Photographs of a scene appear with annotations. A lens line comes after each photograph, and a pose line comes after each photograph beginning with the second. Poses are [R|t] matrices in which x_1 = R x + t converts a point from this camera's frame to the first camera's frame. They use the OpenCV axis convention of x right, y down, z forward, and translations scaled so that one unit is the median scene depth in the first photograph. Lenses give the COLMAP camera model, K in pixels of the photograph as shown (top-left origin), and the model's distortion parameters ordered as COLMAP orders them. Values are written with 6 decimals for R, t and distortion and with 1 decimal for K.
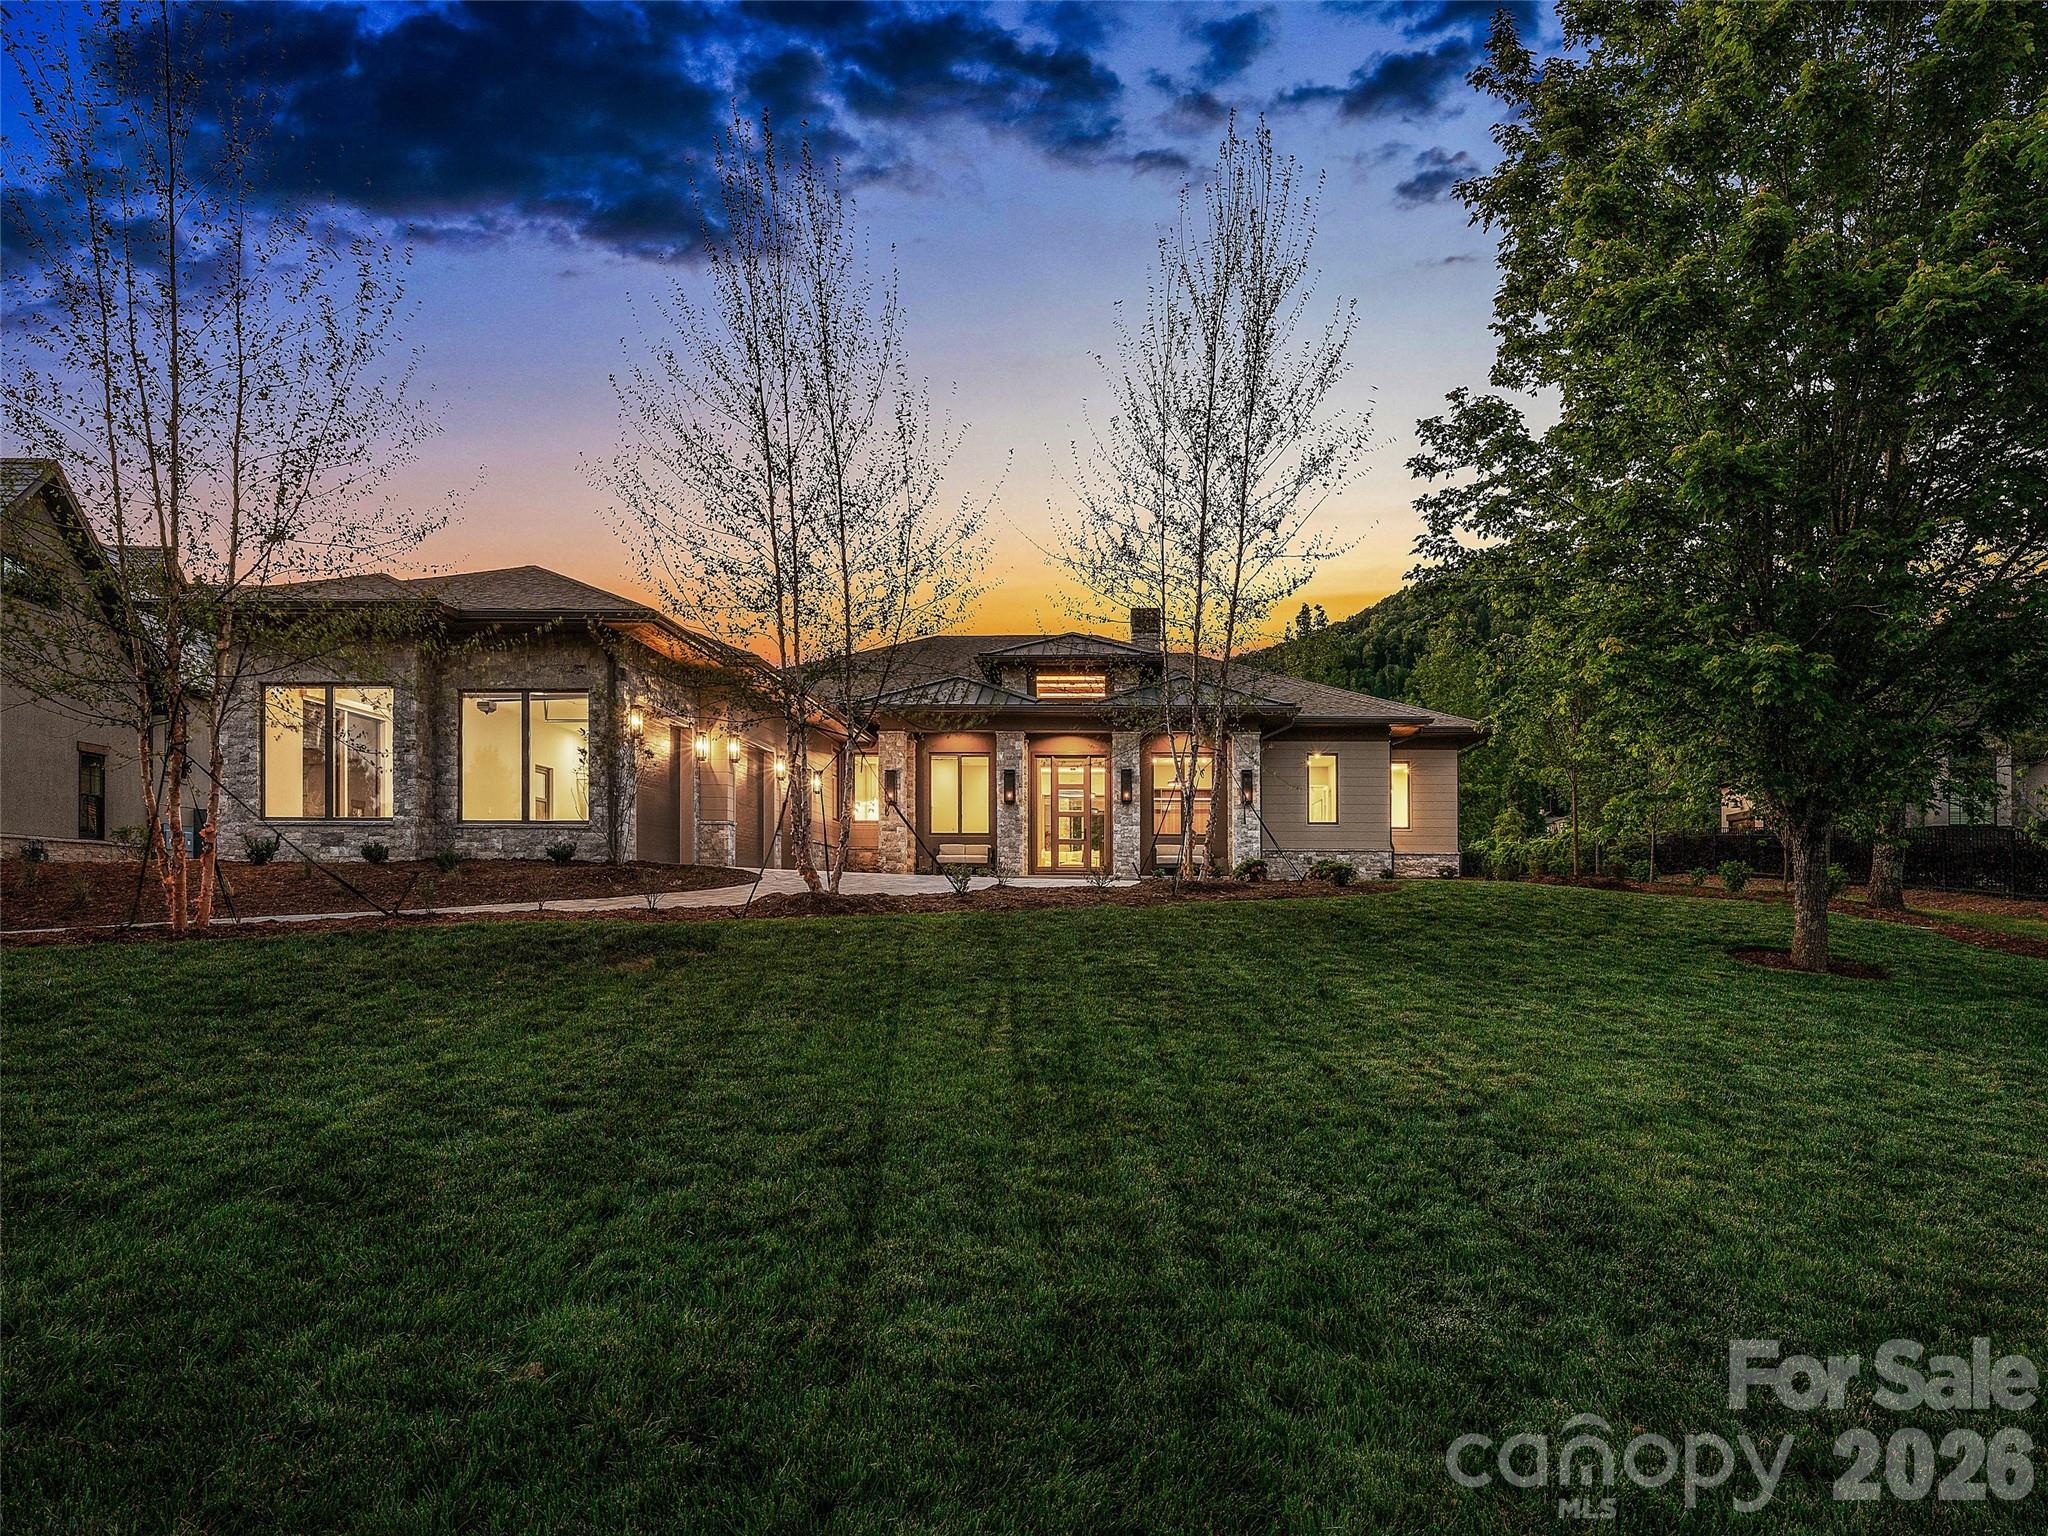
lens RADIAL K [[1074.8, 0, 1024.0], [0, 1074.8, 768.0], [0, 0, 1]] dist [0.000011, -0.000007]
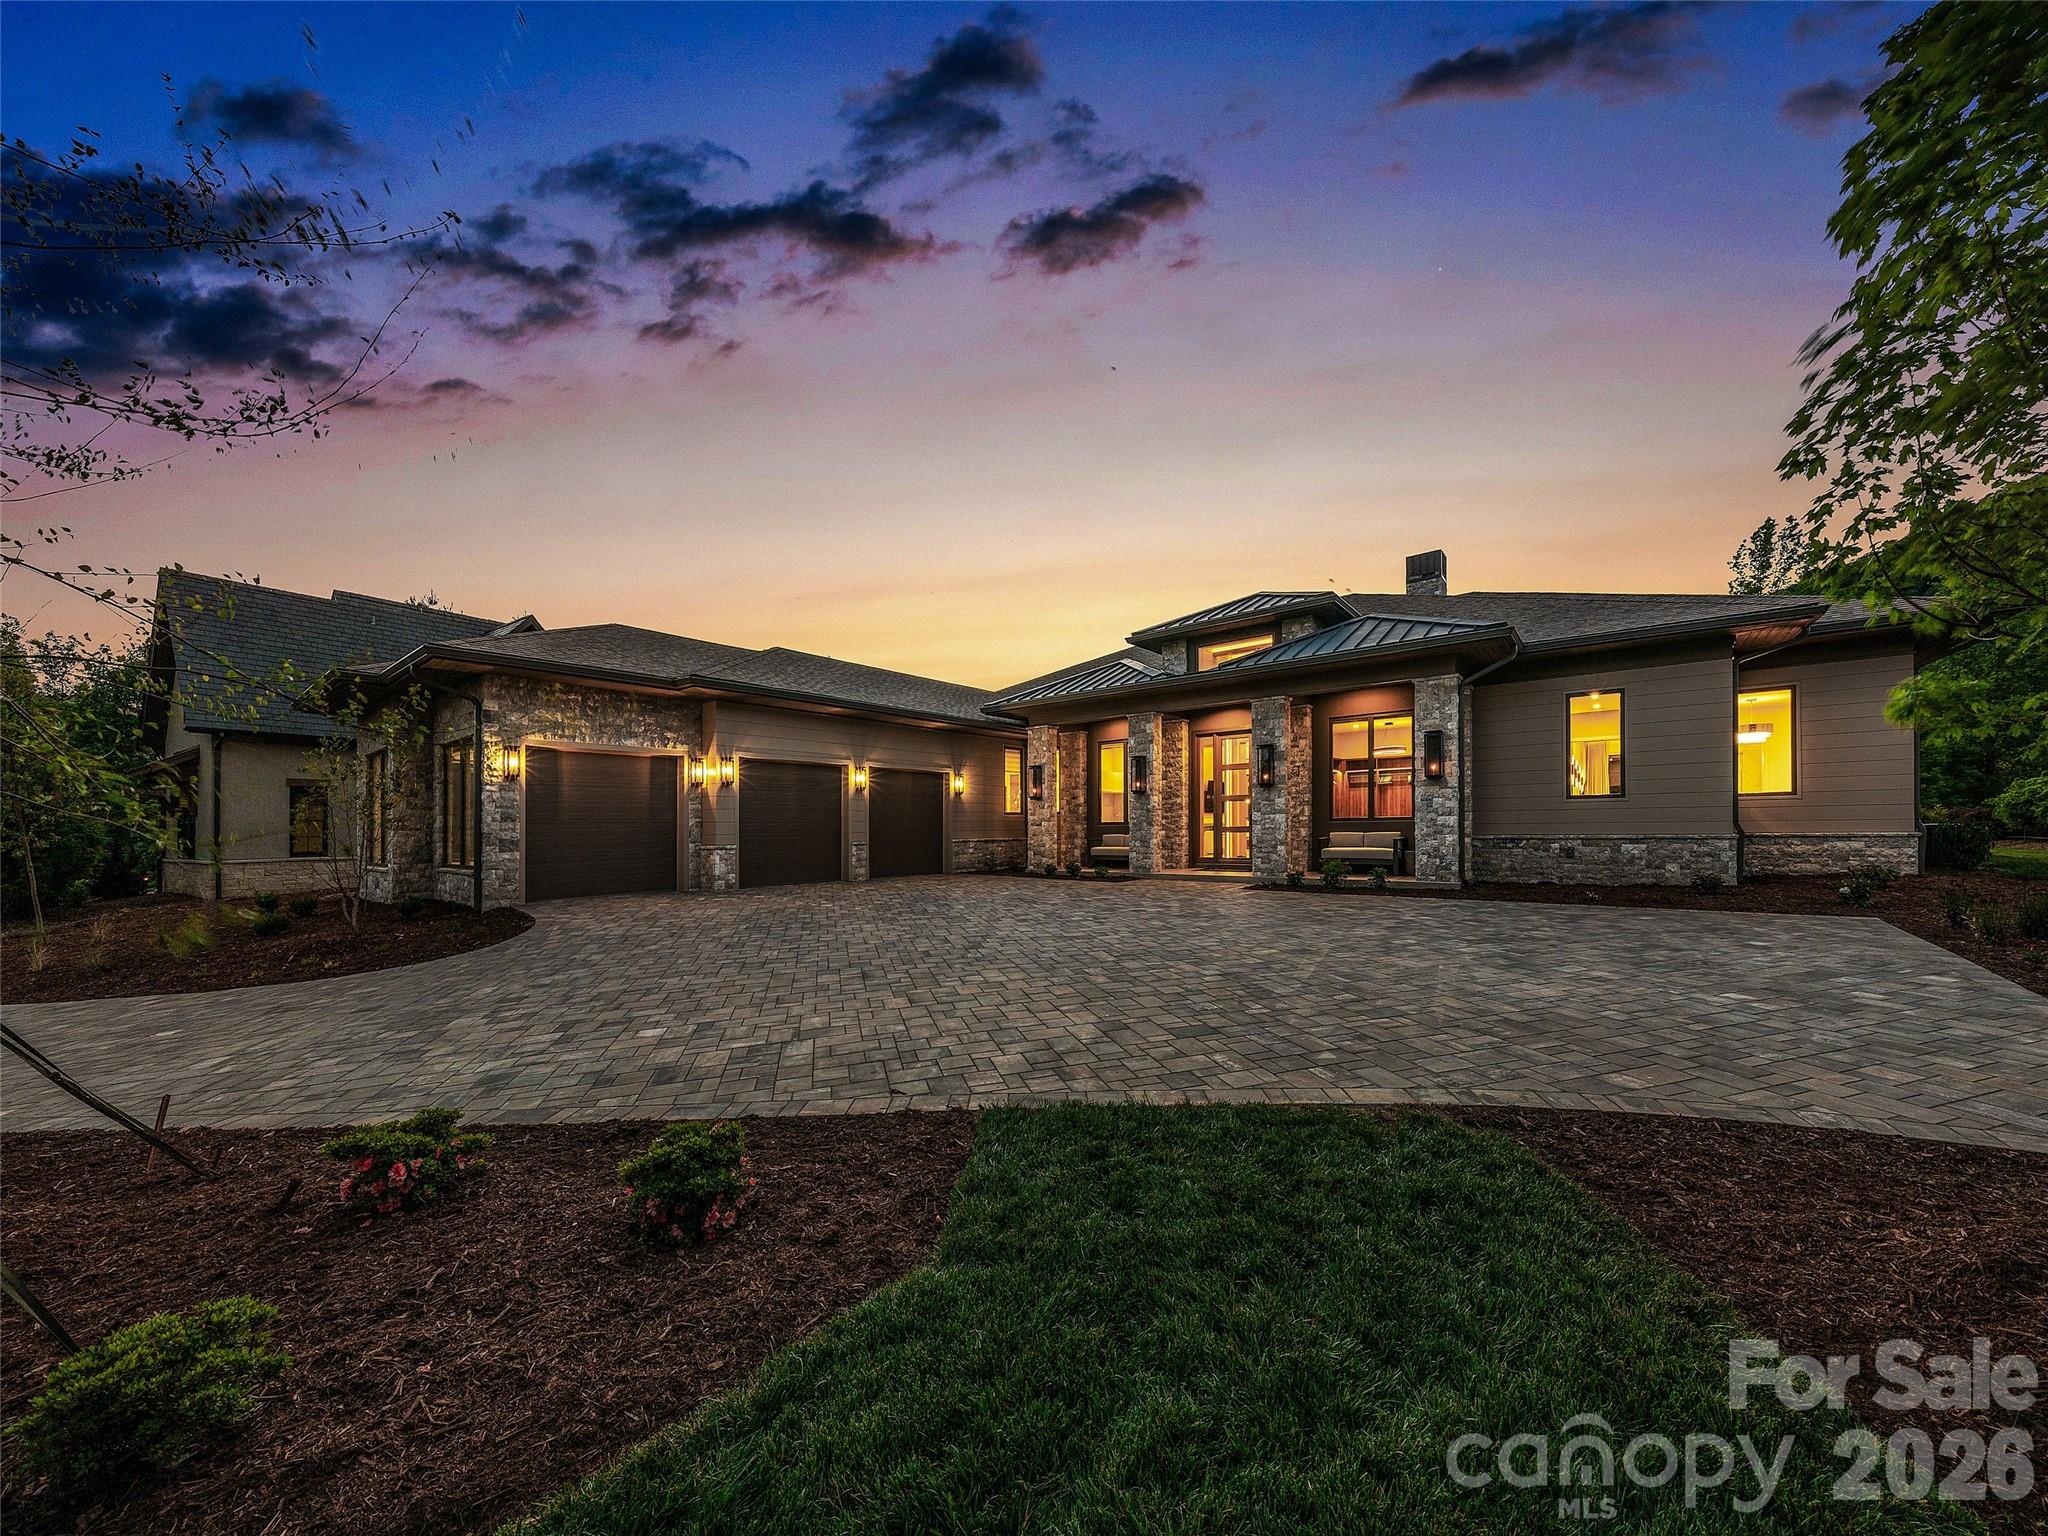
lens RADIAL K [[713.9, 0, 1024.0], [0, 713.9, 768.0], [0, 0, 1]] dist [0.000144, 0.000022]
pose [[0.815511, -0.070436, -0.574440, 0.246321], [0.085674, 0.996323, -0.000538, 0.003921], [0.572366, -0.048775, 0.818546, 0.439311]]
